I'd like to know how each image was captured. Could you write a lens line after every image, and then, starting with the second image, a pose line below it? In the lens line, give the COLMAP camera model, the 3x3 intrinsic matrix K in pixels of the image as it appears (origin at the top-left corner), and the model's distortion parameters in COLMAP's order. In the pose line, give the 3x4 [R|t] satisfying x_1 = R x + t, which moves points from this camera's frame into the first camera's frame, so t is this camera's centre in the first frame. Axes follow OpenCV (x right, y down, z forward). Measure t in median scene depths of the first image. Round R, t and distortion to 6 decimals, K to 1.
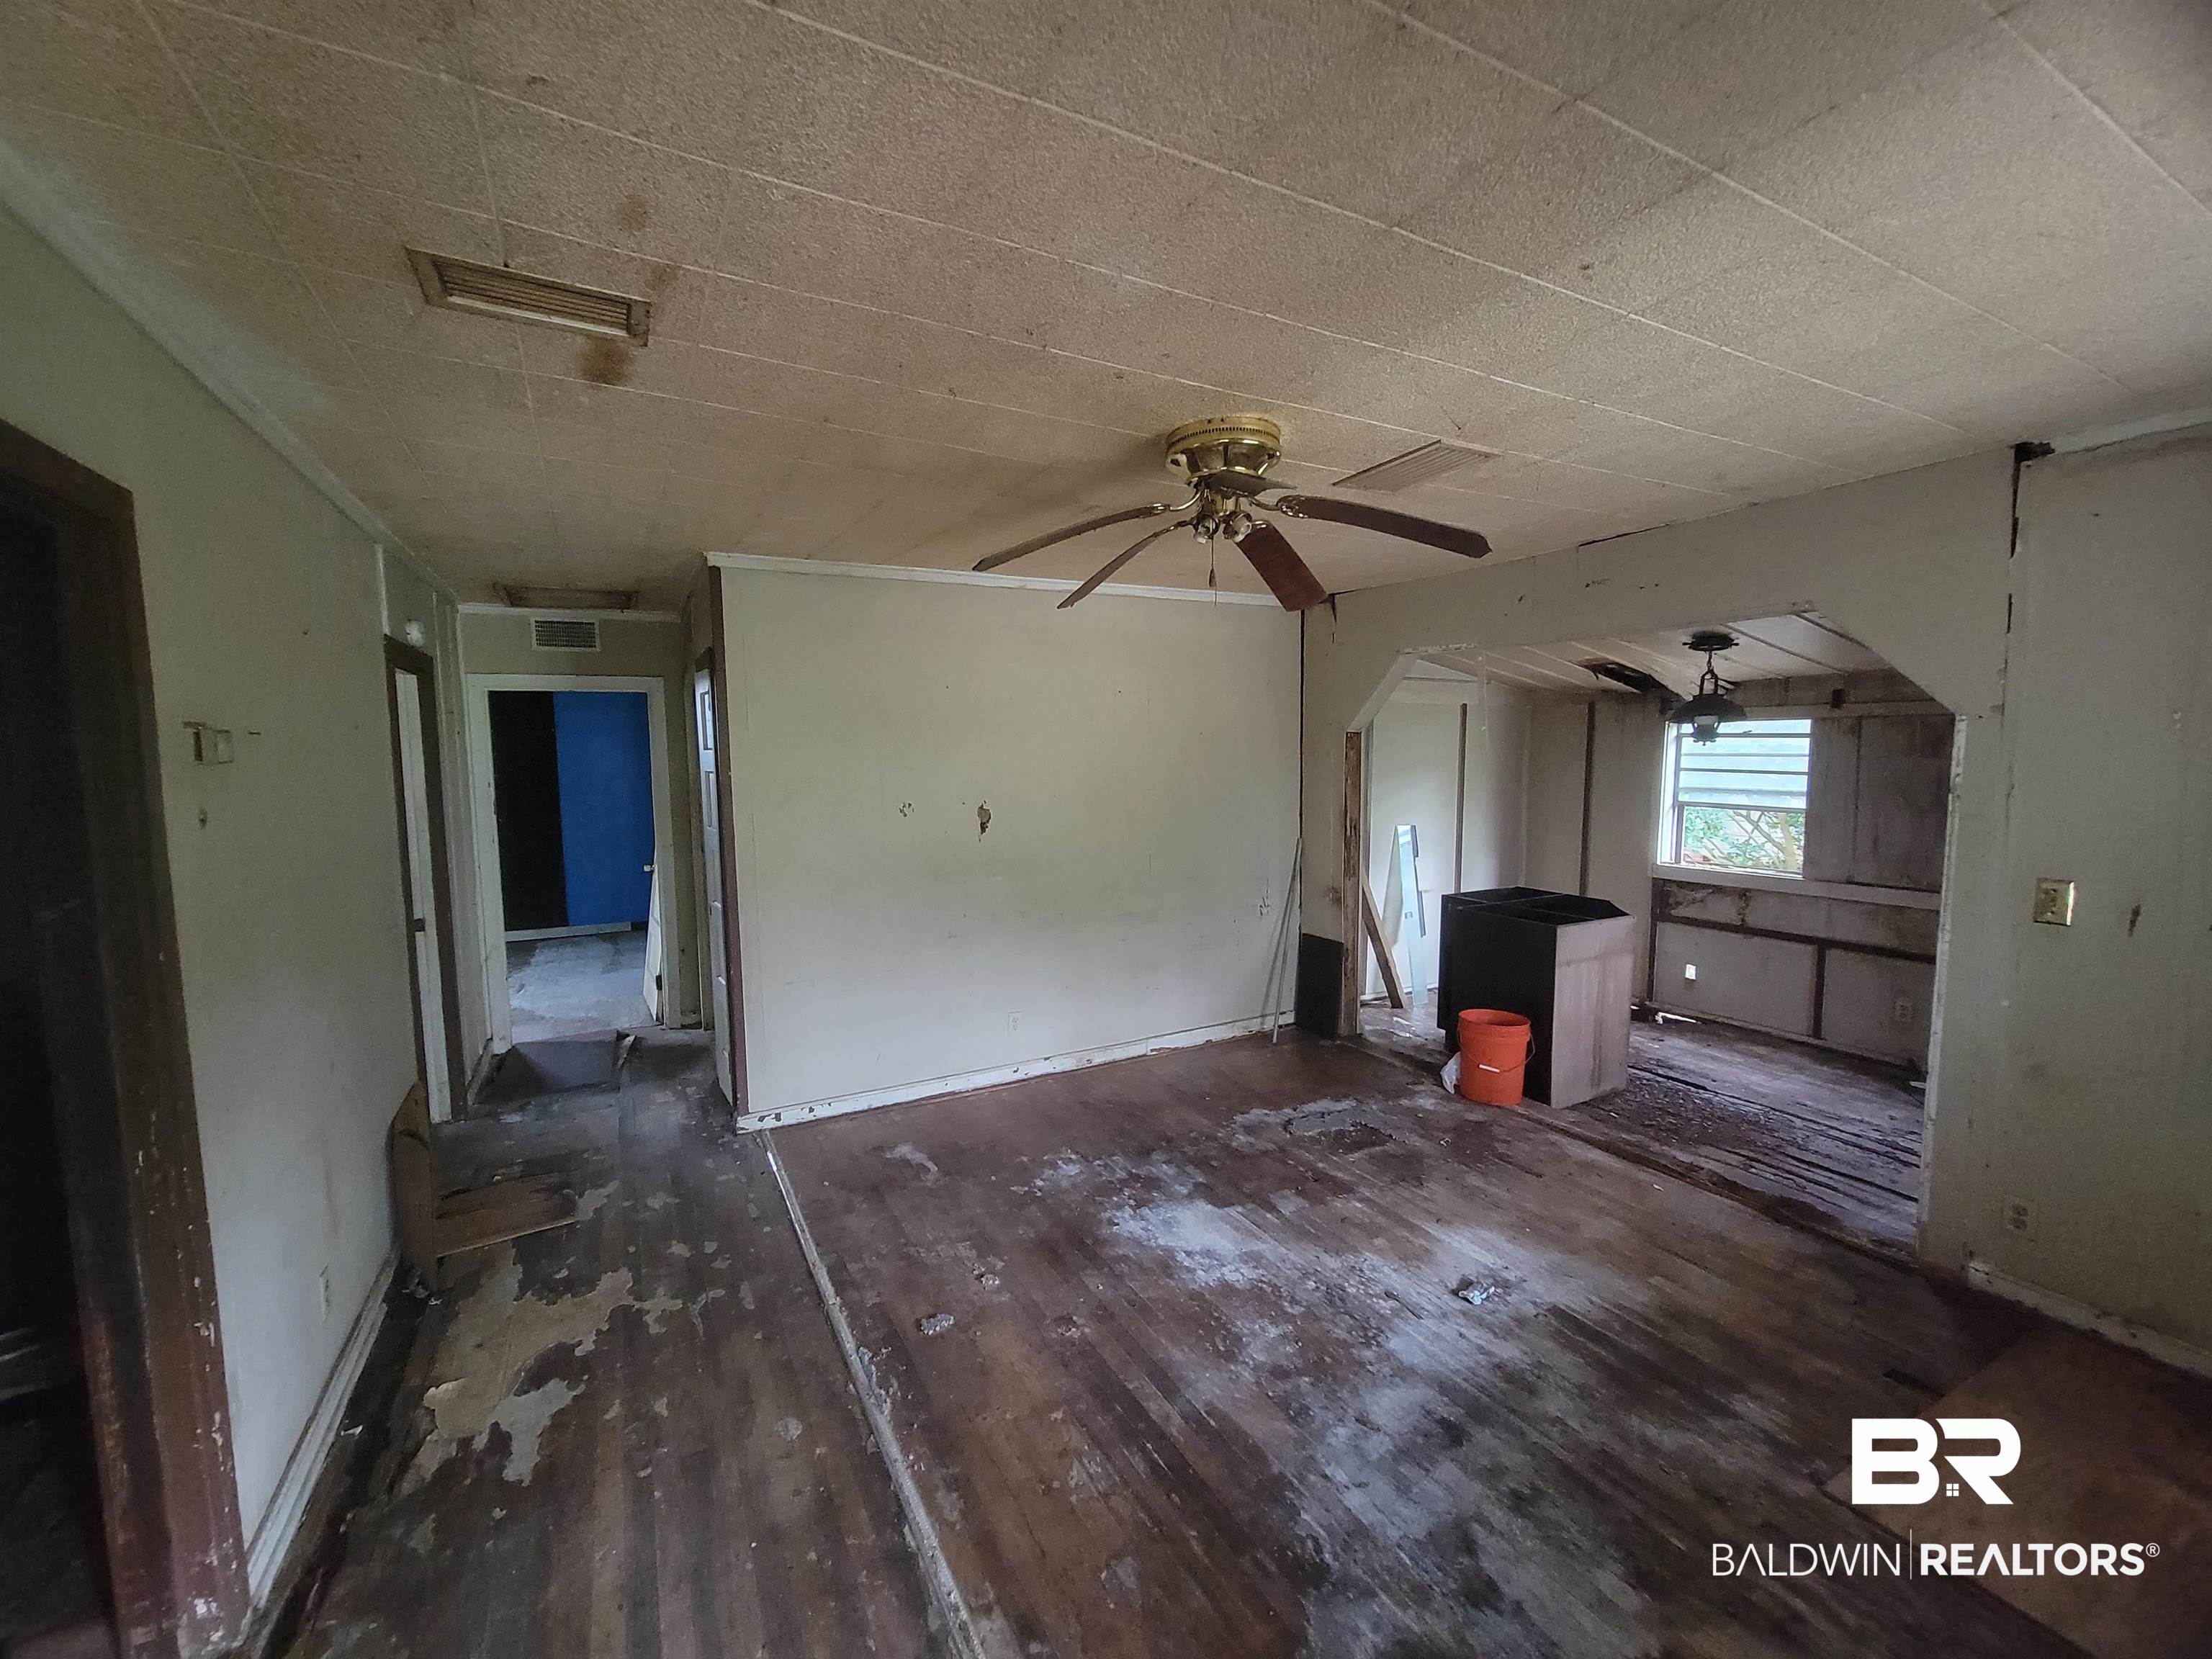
lens RADIAL K [[900.3, 0, 1093.9], [0, 900.3, 832.4], [0, 0, 1]] dist [-0.004829, -0.000272]
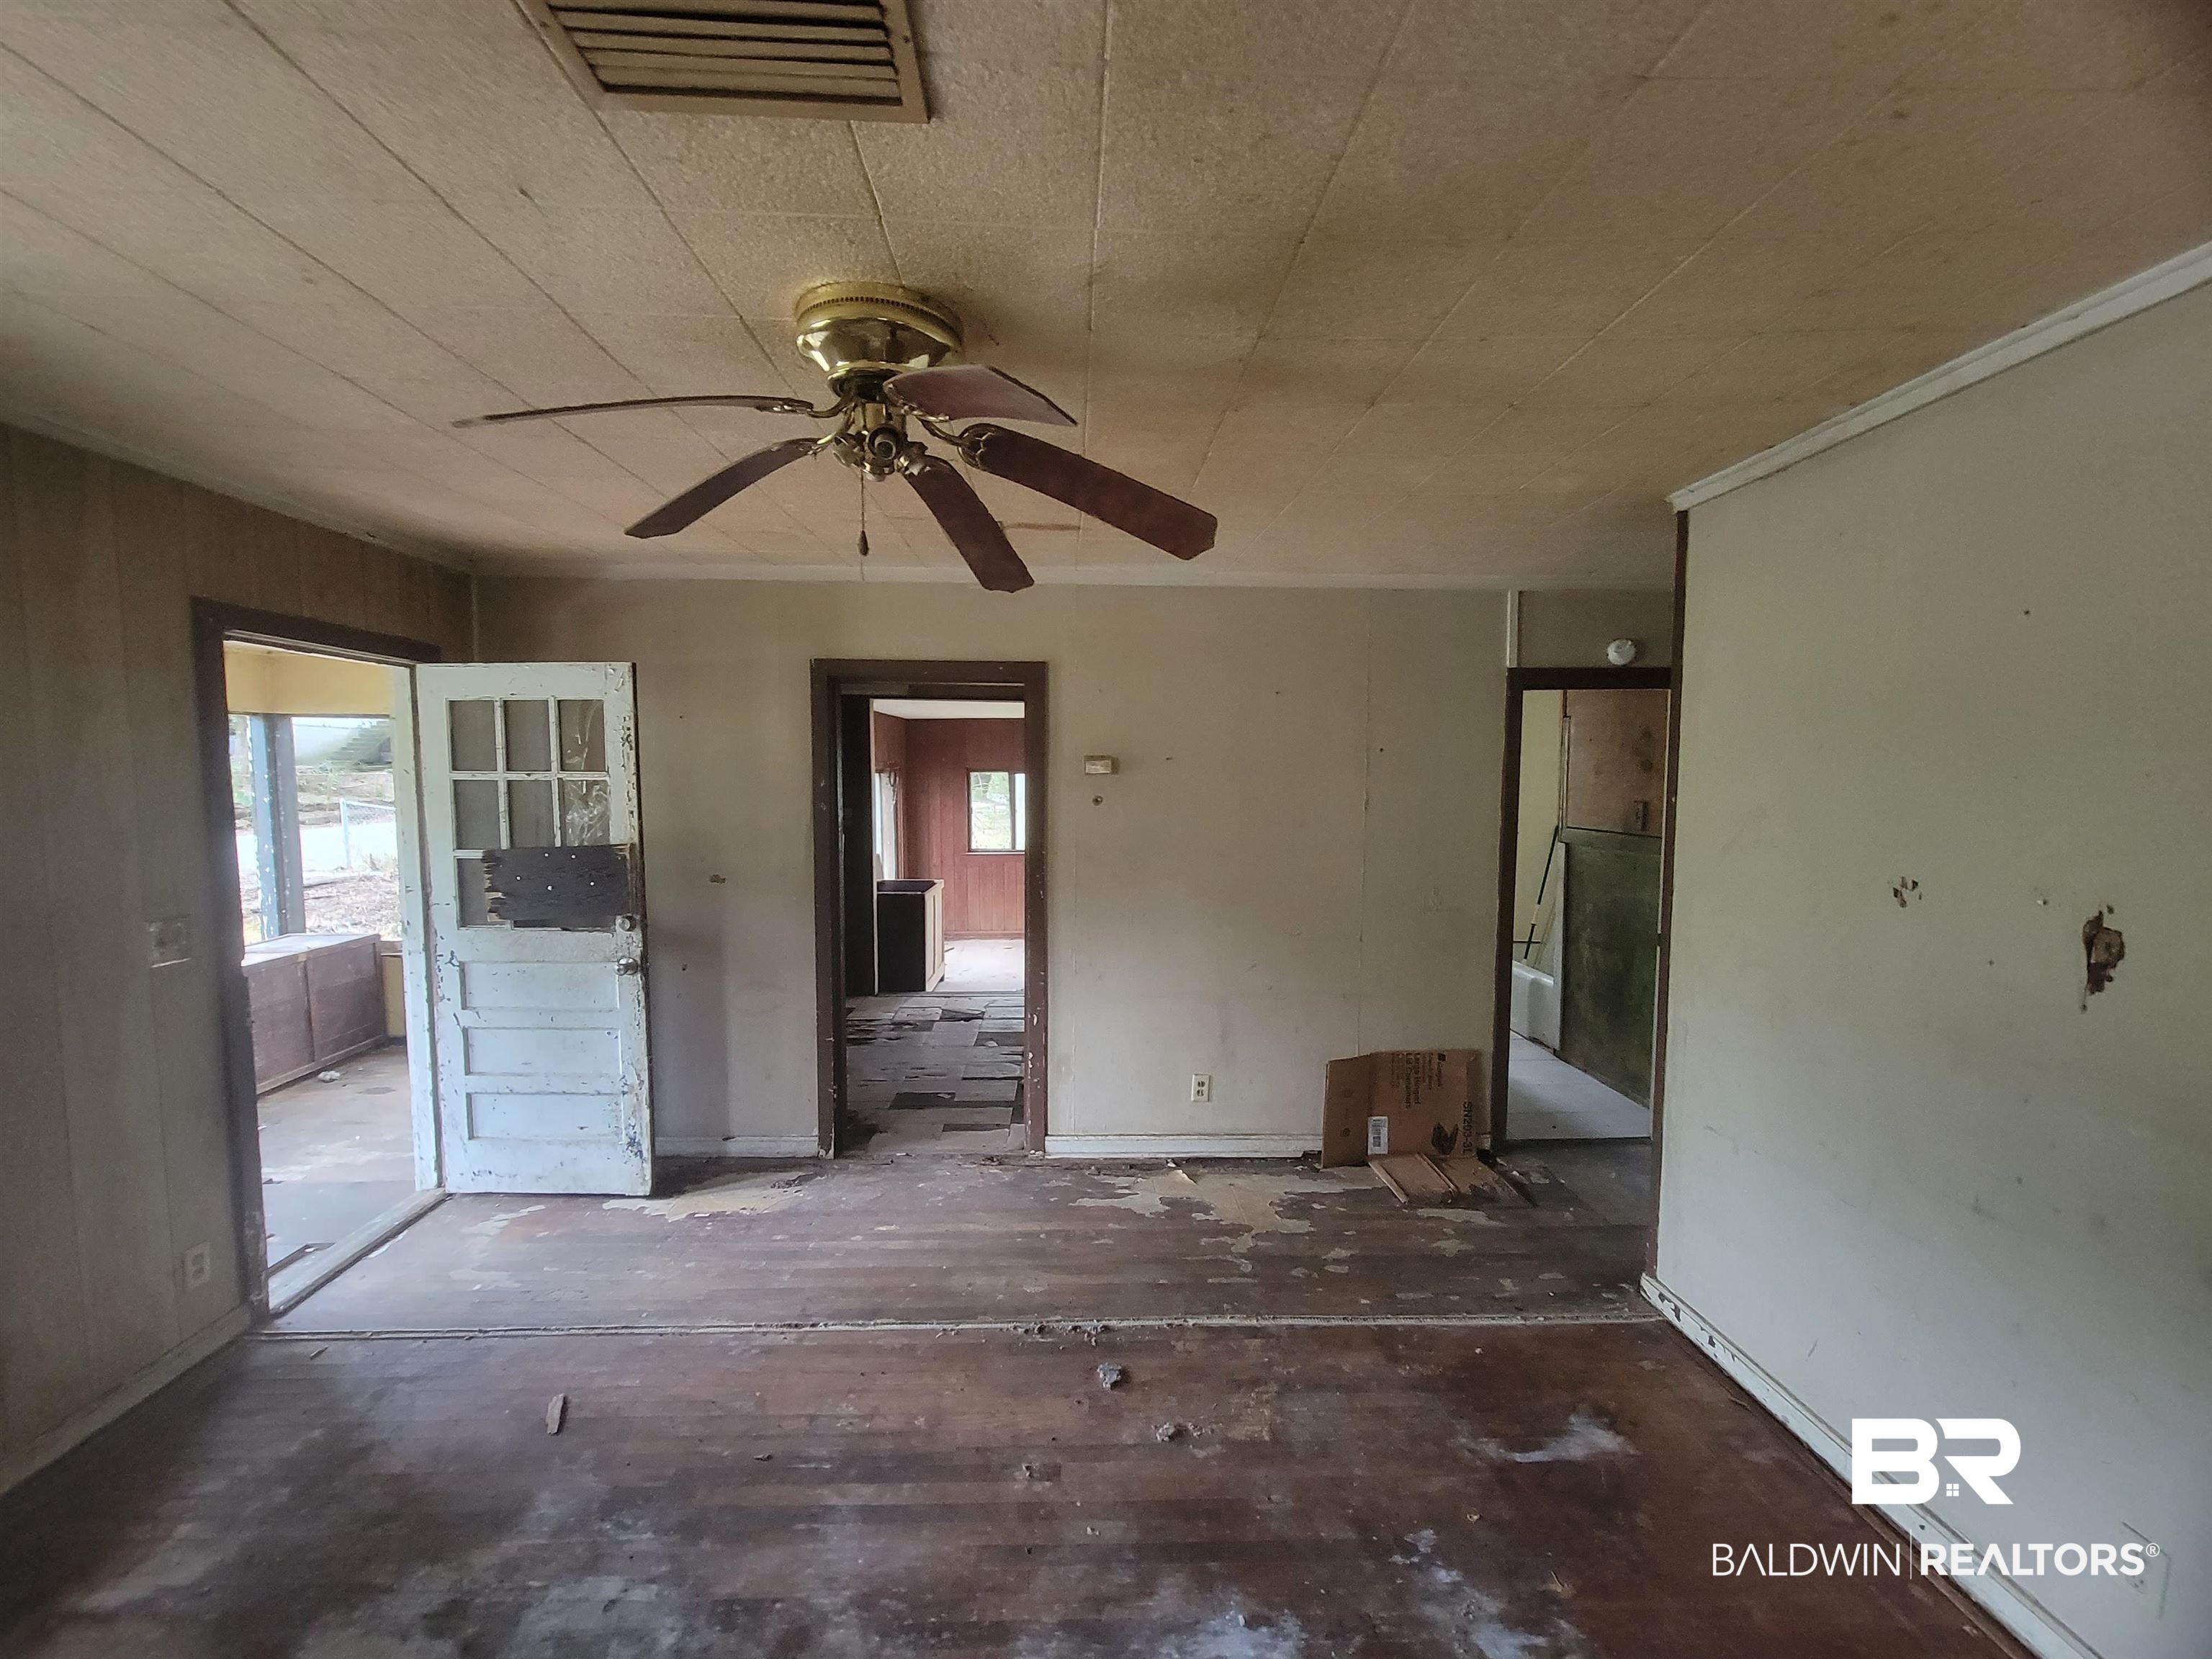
lens RADIAL K [[900.3, 0, 1093.7], [0, 900.3, 836.6], [0, 0, 1]] dist [-0.004829, -0.000272]
pose [[-0.432769, 0.070696, -0.898728, 0.697428], [-0.081229, 0.989807, 0.116976, -0.132169], [0.897838, 0.123627, -0.422616, 1.433715]]
